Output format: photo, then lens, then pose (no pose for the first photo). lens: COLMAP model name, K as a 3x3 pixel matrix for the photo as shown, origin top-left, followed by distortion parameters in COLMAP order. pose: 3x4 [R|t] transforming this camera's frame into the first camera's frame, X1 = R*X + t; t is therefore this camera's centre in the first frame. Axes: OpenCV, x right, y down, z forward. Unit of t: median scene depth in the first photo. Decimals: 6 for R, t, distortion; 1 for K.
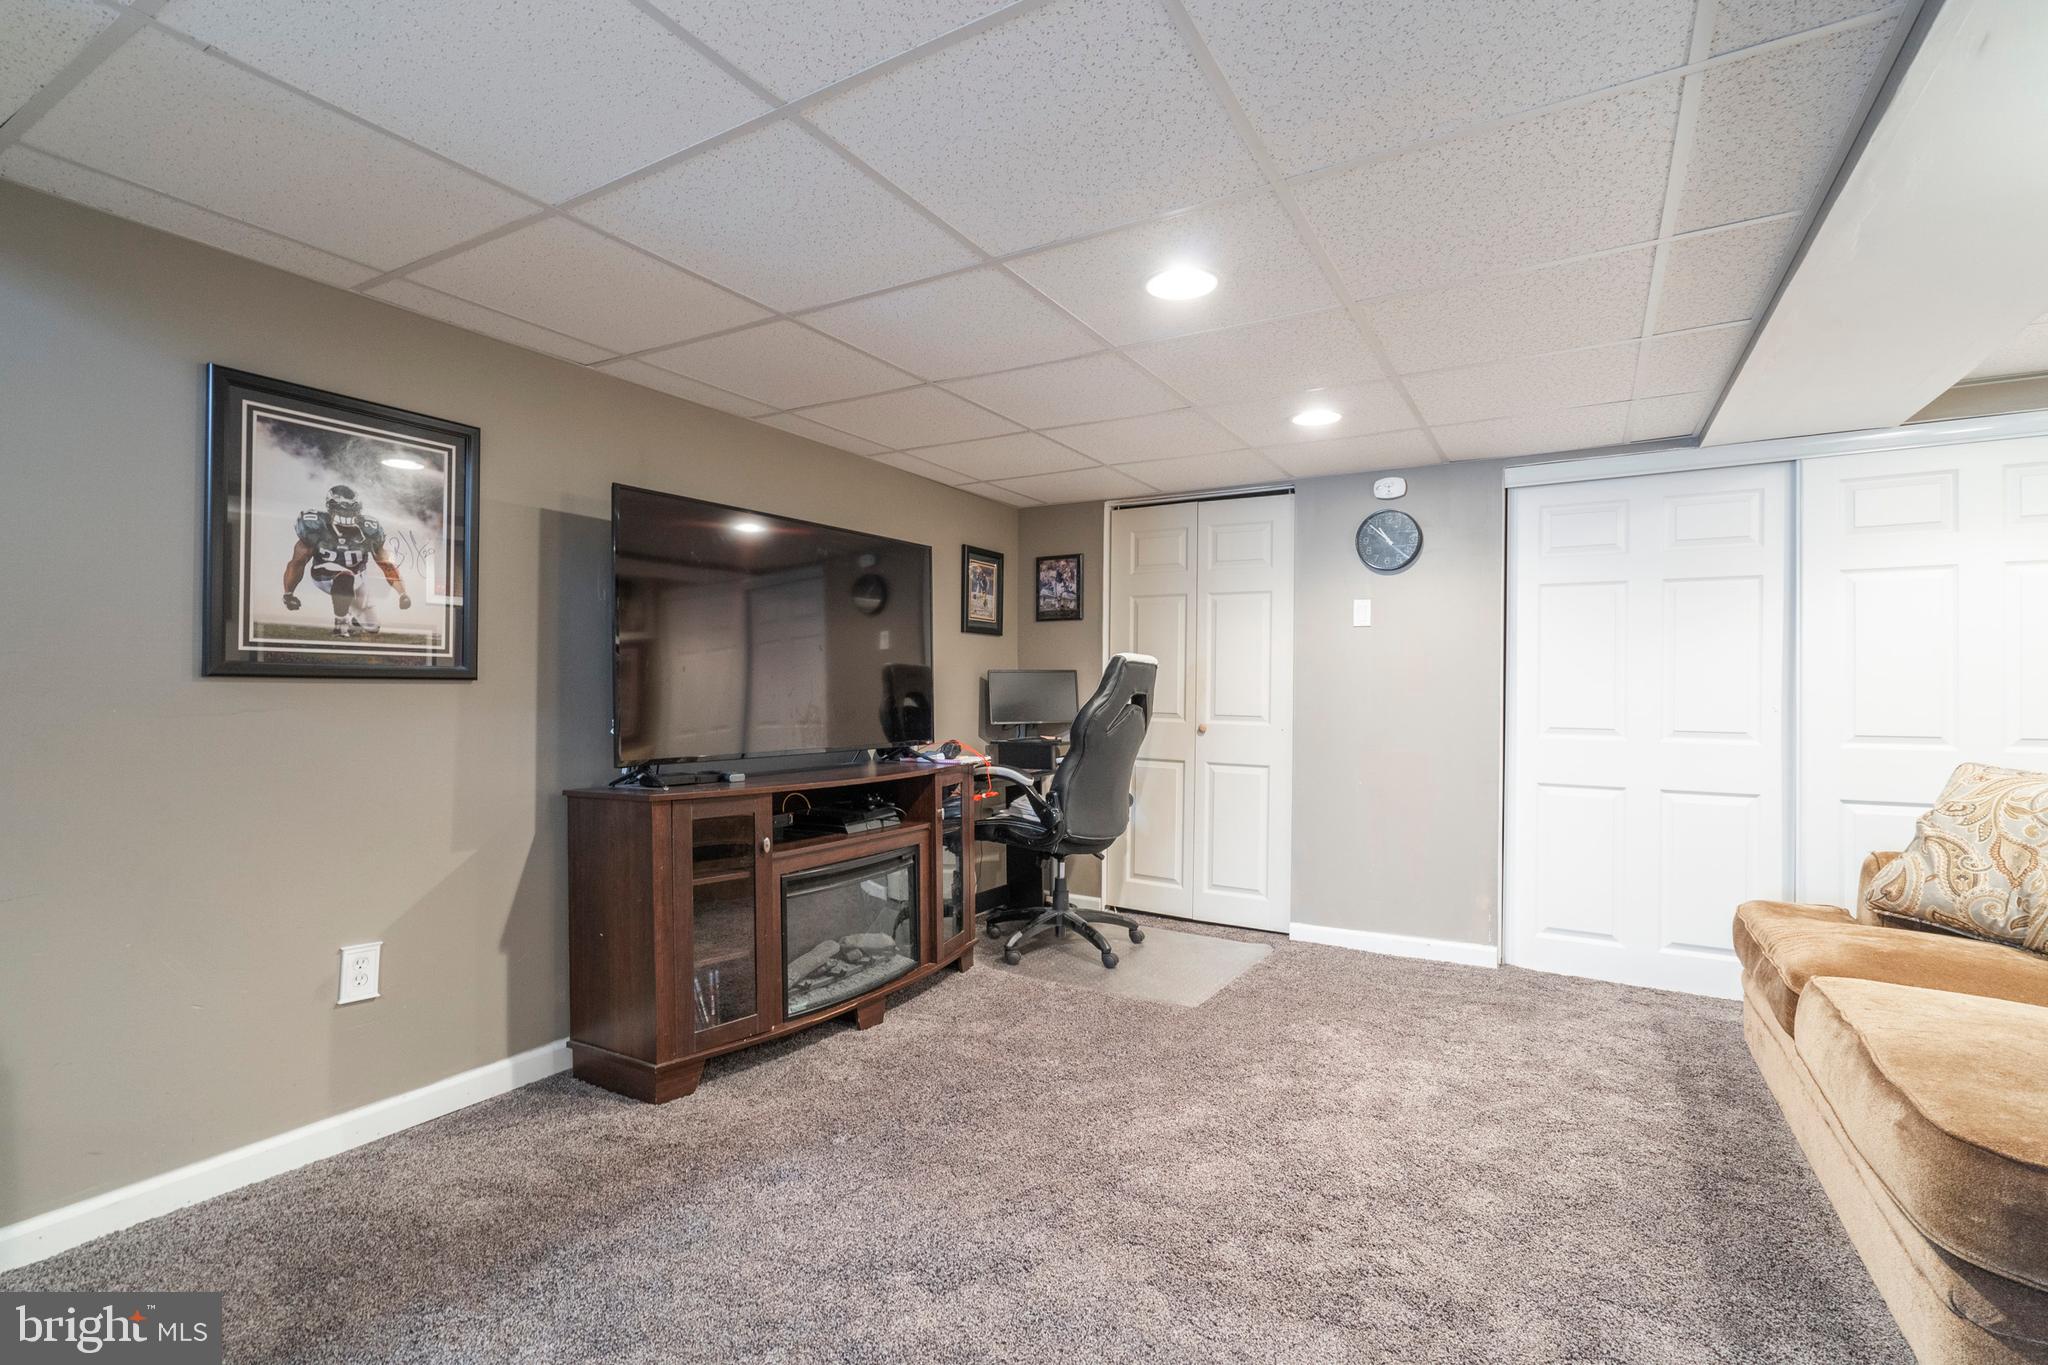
lens RADIAL K [[939.0, 0, 1030.0], [0, 939.0, 682.1], [0, 0, 1]] dist [-0.008002, 0.004378]
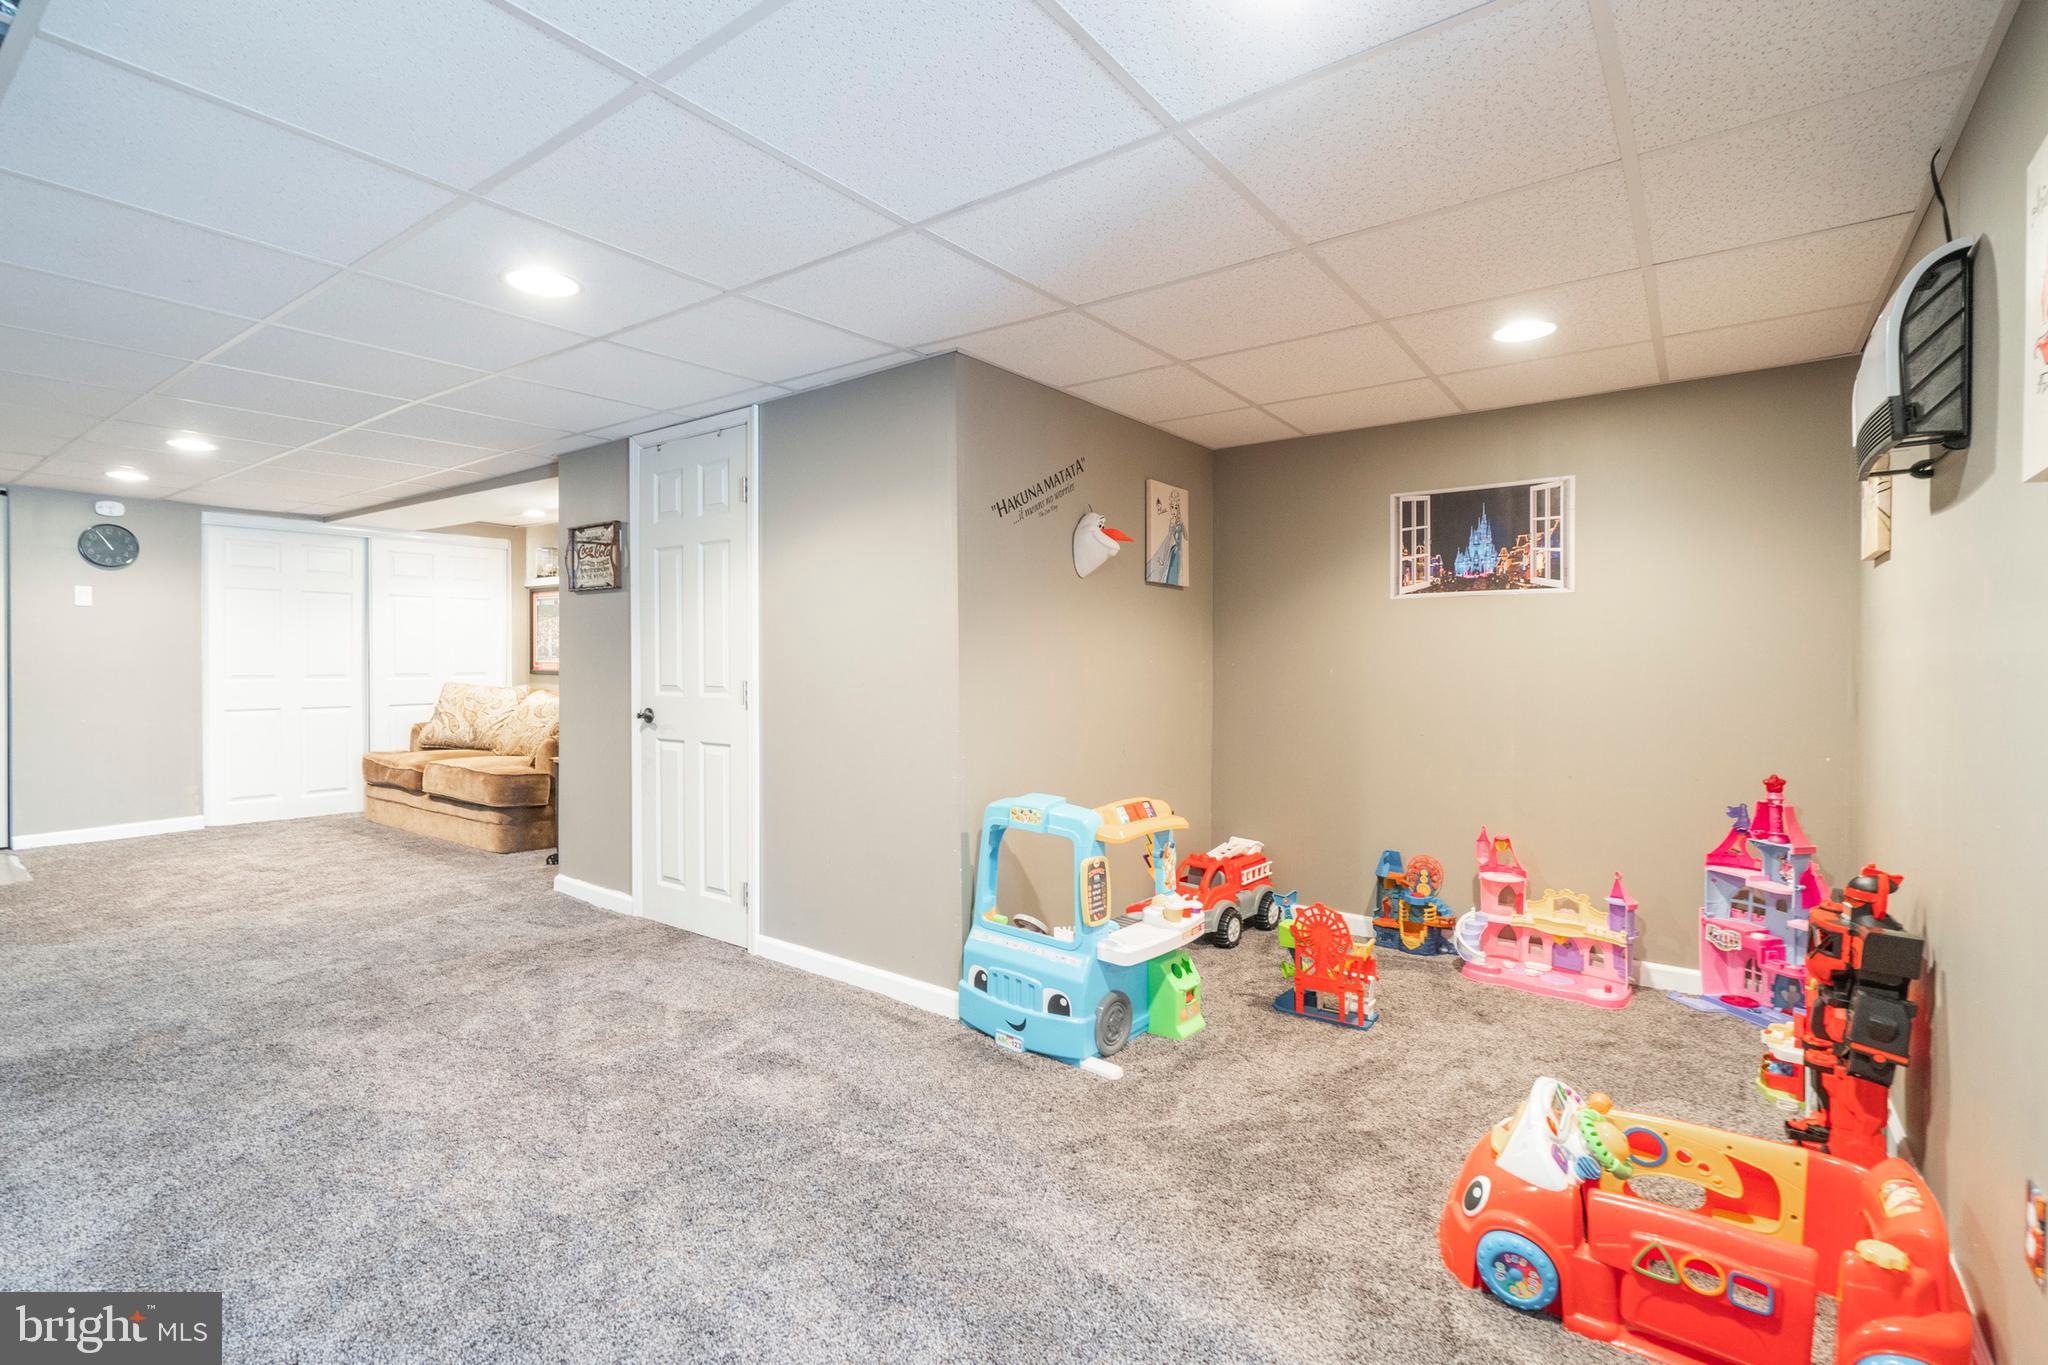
lens RADIAL K [[939.0, 0, 1027.4], [0, 939.0, 676.0], [0, 0, 1]] dist [-0.008002, 0.004378]
pose [[0.097059, -0.025494, 0.994952, -0.933520], [-0.005265, 0.999645, 0.026128, -0.000559], [-0.995265, -0.007775, 0.096891, -0.534662]]
